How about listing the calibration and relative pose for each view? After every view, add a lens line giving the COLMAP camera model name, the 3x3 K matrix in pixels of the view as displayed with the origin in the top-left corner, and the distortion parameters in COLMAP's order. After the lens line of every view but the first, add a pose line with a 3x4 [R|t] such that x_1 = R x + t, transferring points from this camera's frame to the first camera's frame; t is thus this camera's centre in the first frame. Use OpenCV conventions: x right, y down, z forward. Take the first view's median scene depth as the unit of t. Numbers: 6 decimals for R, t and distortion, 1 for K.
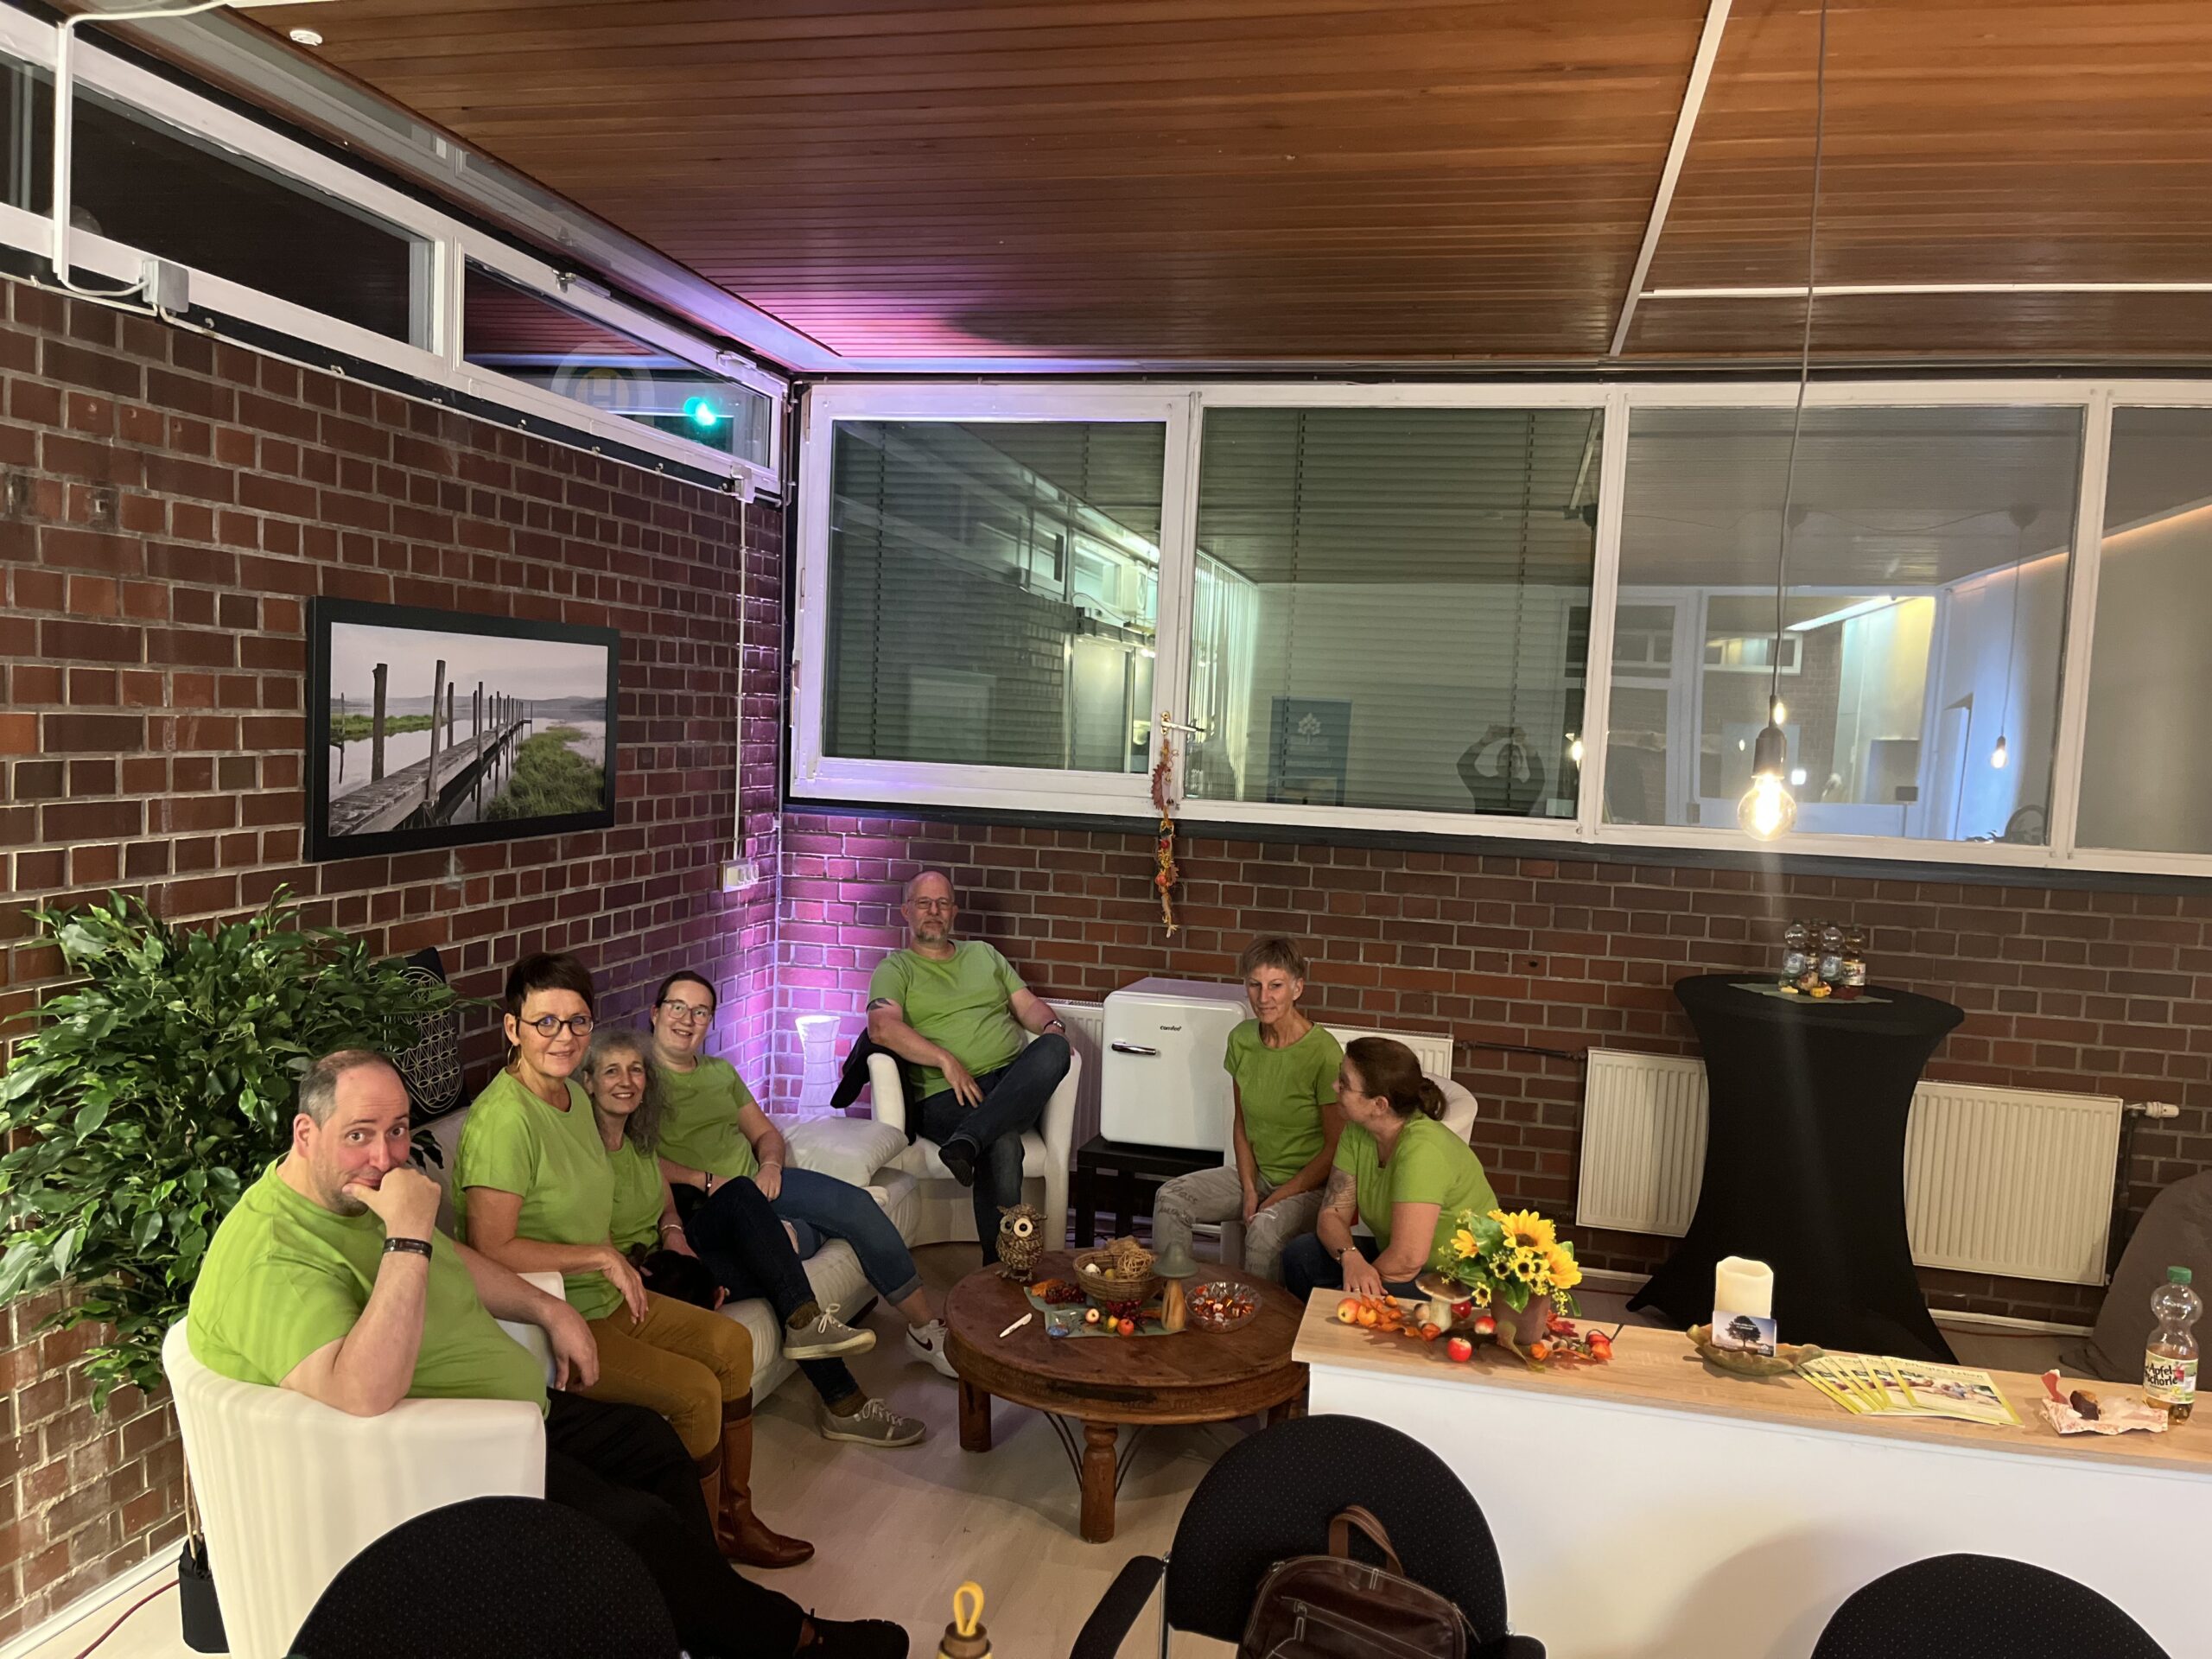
lens RADIAL K [[1672.6, 0, 1097.3], [0, 1672.6, 840.5], [0, 0, 1]] dist [0.057346, -0.071439]
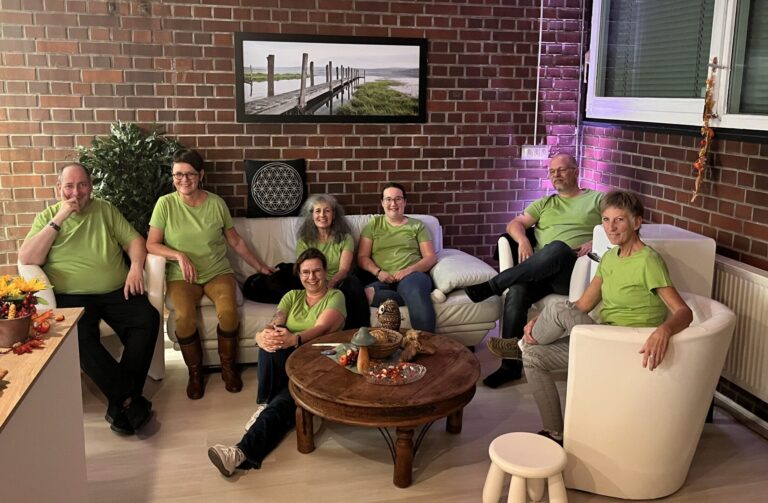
lens RADIAL K [[668.1, 0, 403.7], [0, 668.1, 205.0], [0, 0, 1]] dist [0.058895, -0.064716]
pose [[0.443609, 0.110745, -0.889352, 0.648190], [-0.063851, 0.993720, 0.091892, 0.026180], [0.893943, 0.016022, 0.447894, 0.629329]]
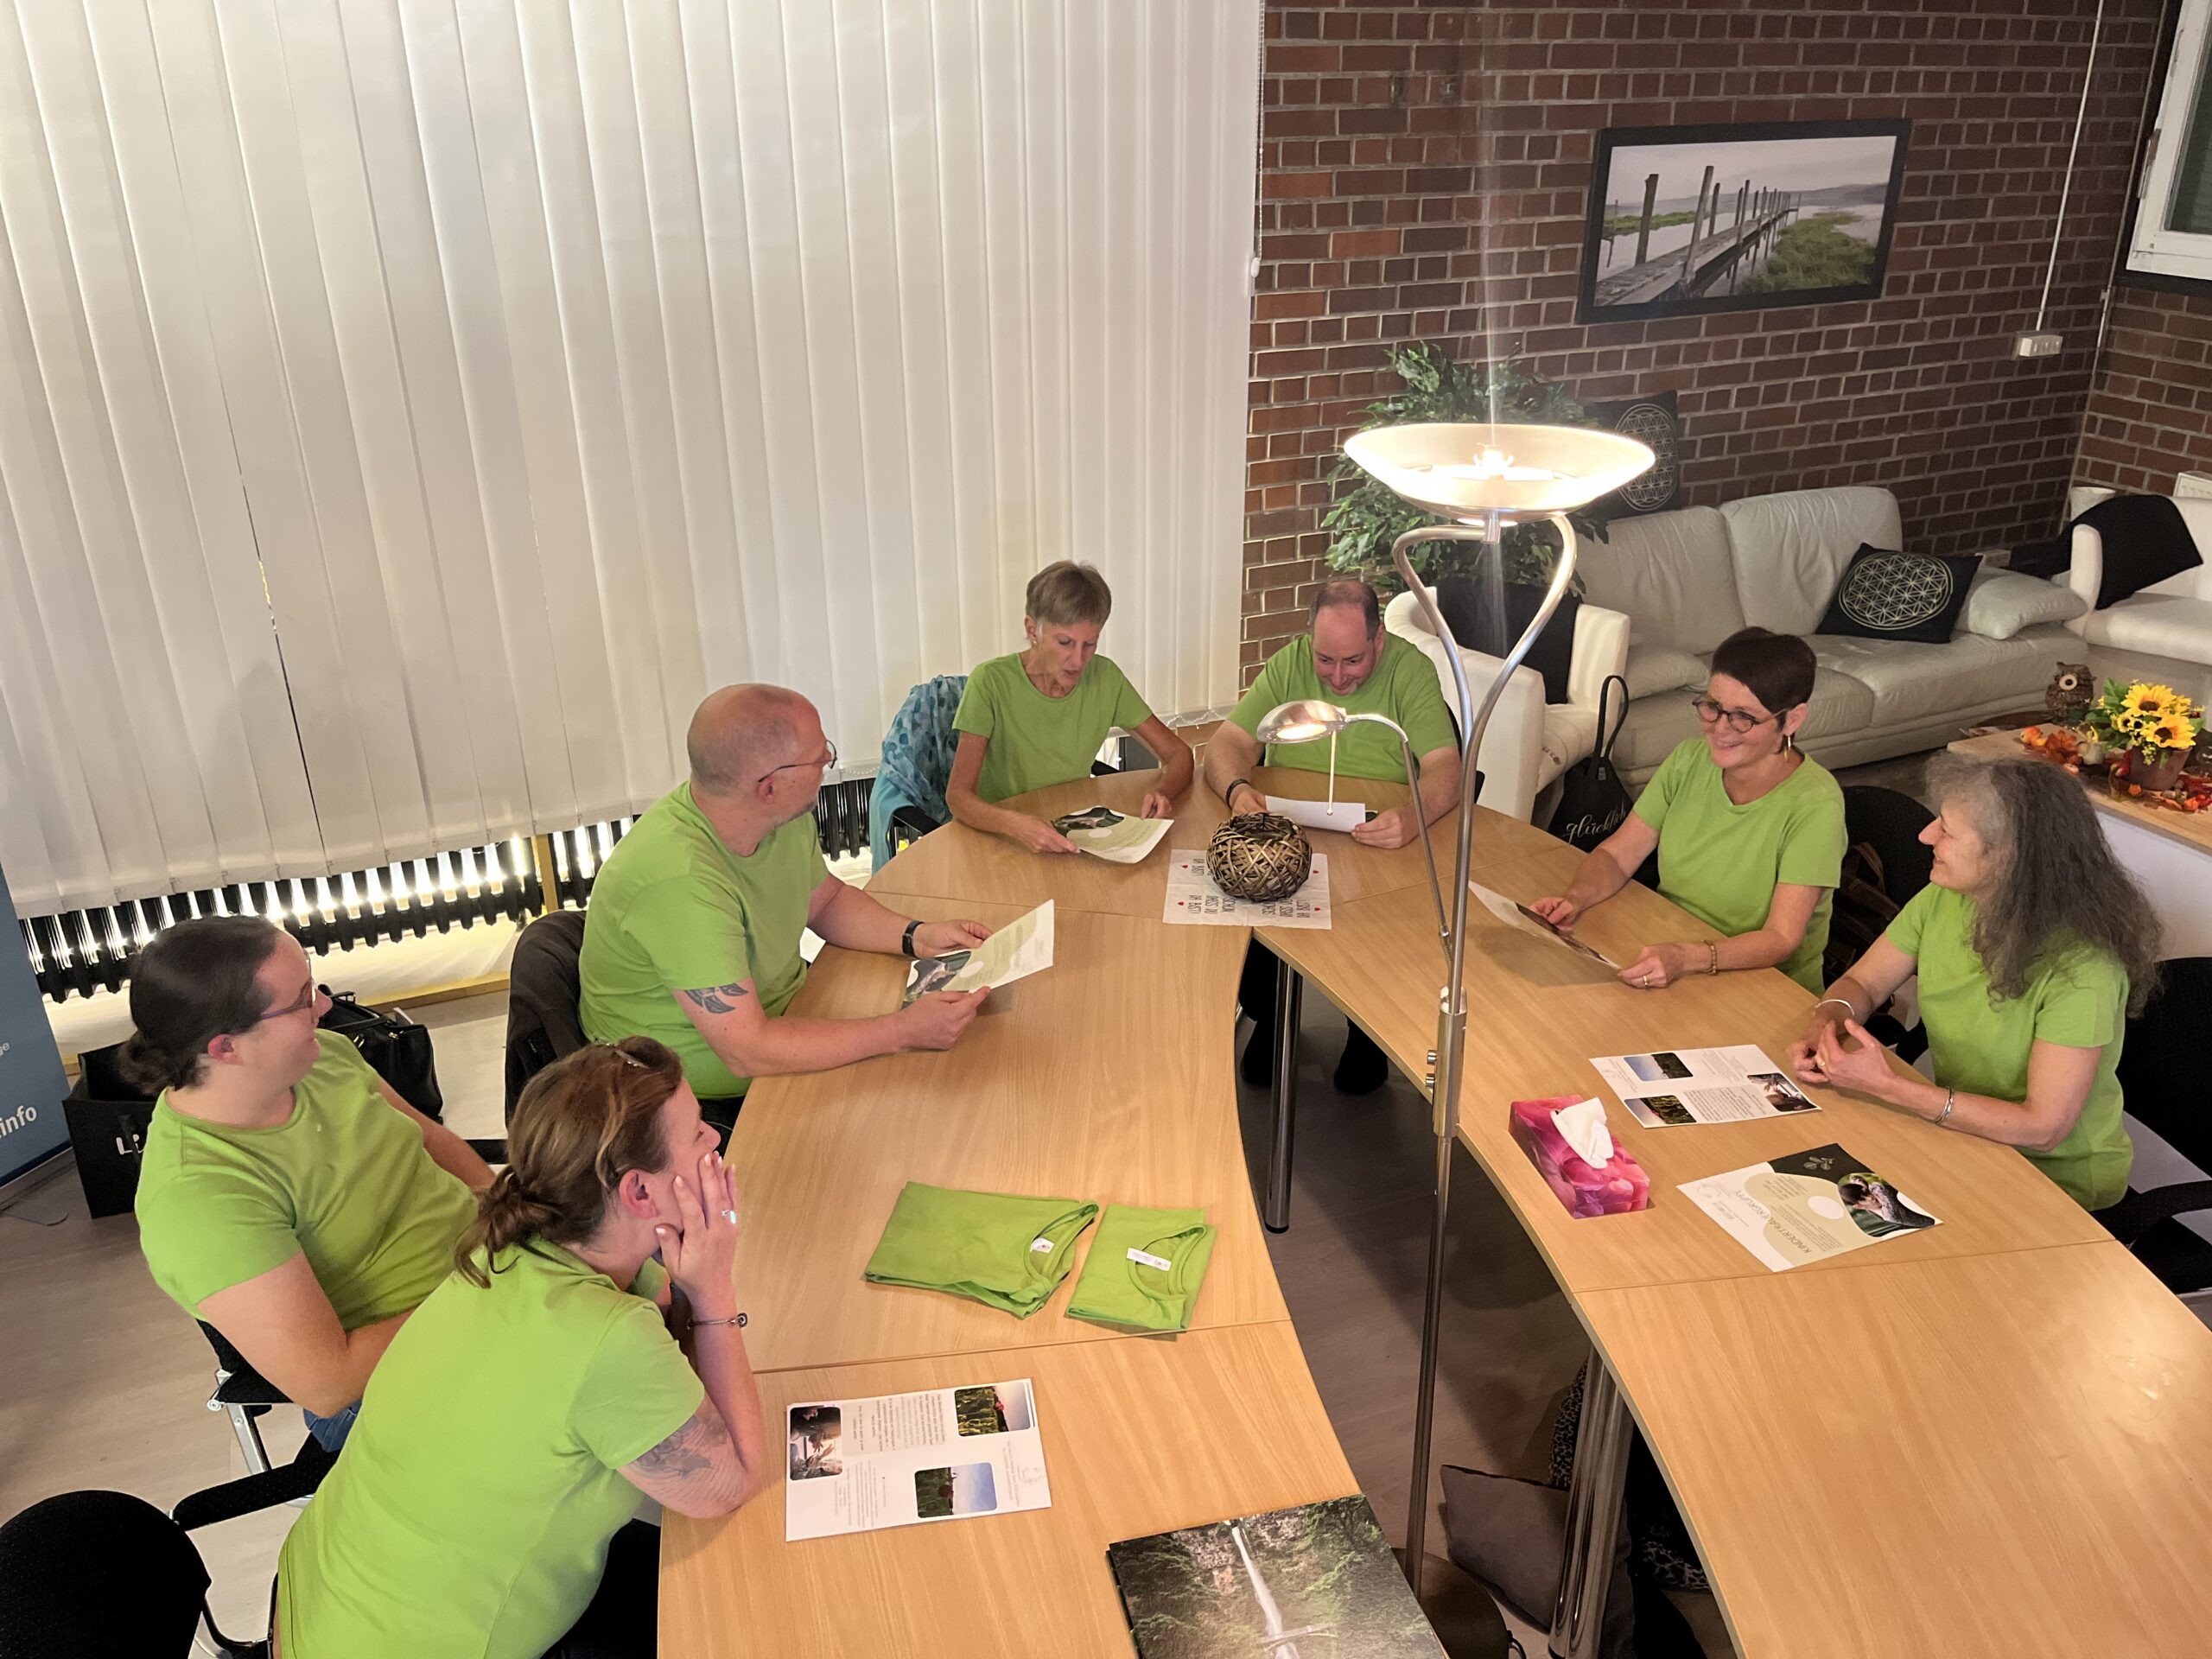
lens RADIAL K [[1672.6, 0, 1112.6], [0, 1672.6, 835.4], [0, 0, 1]] dist [0.057346, -0.071439]
pose [[0.605684, 0.286471, -0.742348, 0.437912], [-0.028305, 0.940110, 0.339693, -0.048386], [0.795202, -0.184734, 0.577519, -0.220642]]
